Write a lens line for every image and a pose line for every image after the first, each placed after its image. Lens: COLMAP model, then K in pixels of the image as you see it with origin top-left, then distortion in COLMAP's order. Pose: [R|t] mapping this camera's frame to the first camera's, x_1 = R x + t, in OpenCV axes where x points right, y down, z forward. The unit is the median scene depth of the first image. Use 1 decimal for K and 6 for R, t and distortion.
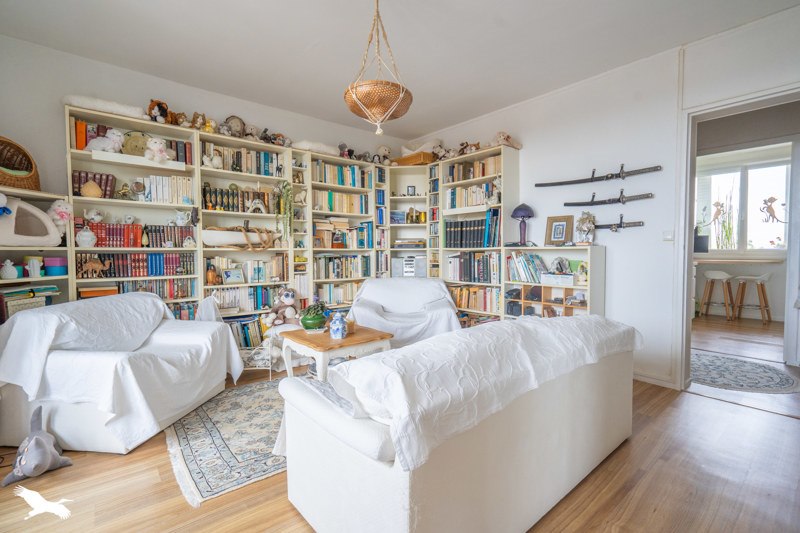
lens RADIAL K [[376.2, 0, 399.4], [0, 376.2, 263.5], [0, 0, 1]] dist [-0.004955, -0.000253]
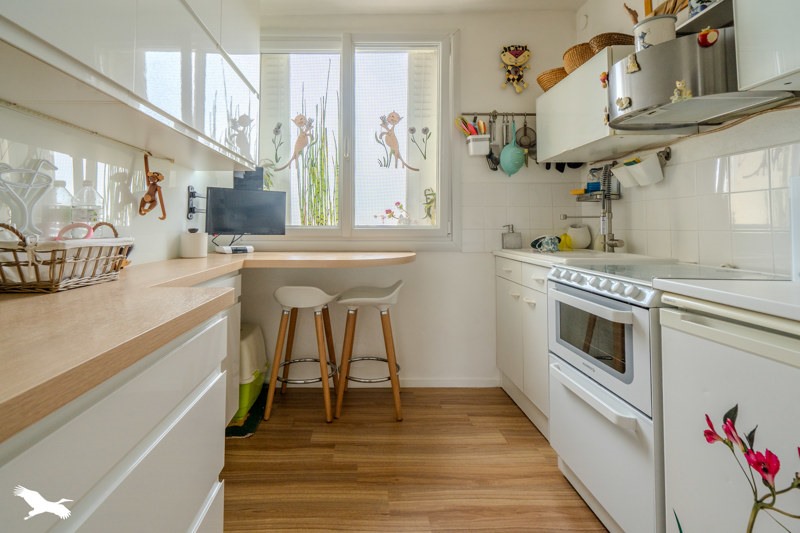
lens RADIAL K [[376.2, 0, 367.4], [0, 376.2, 220.6], [0, 0, 1]] dist [-0.004955, -0.000253]
pose [[0.643883, 0.028313, 0.764600, 0.431701], [0.023562, 0.998107, -0.056802, -0.013753], [-0.764761, 0.054589, 0.641997, 0.507508]]
